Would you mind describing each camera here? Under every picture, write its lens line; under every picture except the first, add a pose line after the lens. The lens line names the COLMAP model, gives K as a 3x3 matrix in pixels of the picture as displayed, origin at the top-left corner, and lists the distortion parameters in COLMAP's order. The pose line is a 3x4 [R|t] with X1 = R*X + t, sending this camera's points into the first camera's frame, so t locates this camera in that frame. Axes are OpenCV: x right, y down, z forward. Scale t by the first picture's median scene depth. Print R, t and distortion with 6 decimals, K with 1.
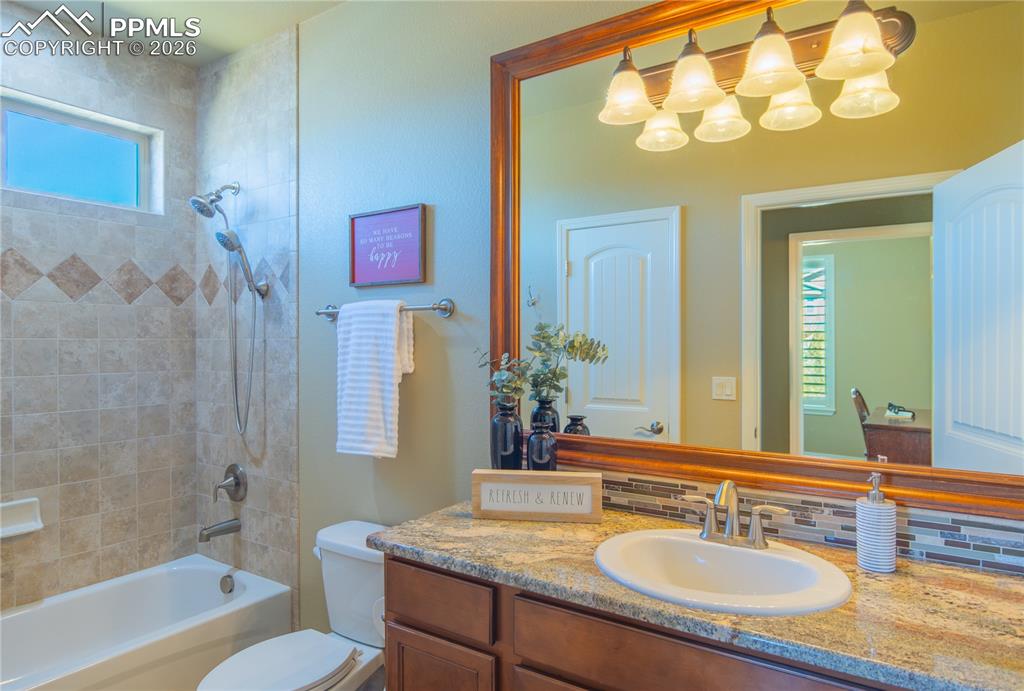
lens RADIAL K [[578.3, 0, 513.4], [0, 578.3, 354.3], [0, 0, 1]] dist [-0.019573, -0.000133]
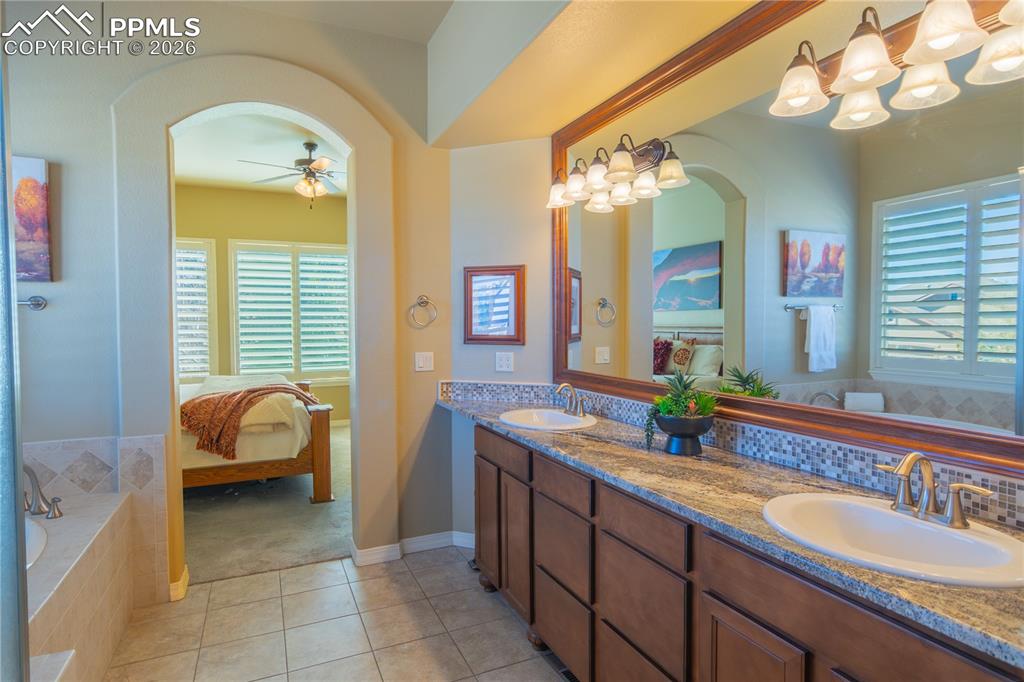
lens RADIAL K [[555.8, 0, 510.5], [0, 555.8, 334.7], [0, 0, 1]] dist [-0.009800, 0.007832]
pose [[0.851462, 0.001499, -0.524414, 0.277082], [0.003131, 0.999964, 0.007943, 0.005106], [0.524407, -0.008405, 0.851426, -0.177142]]
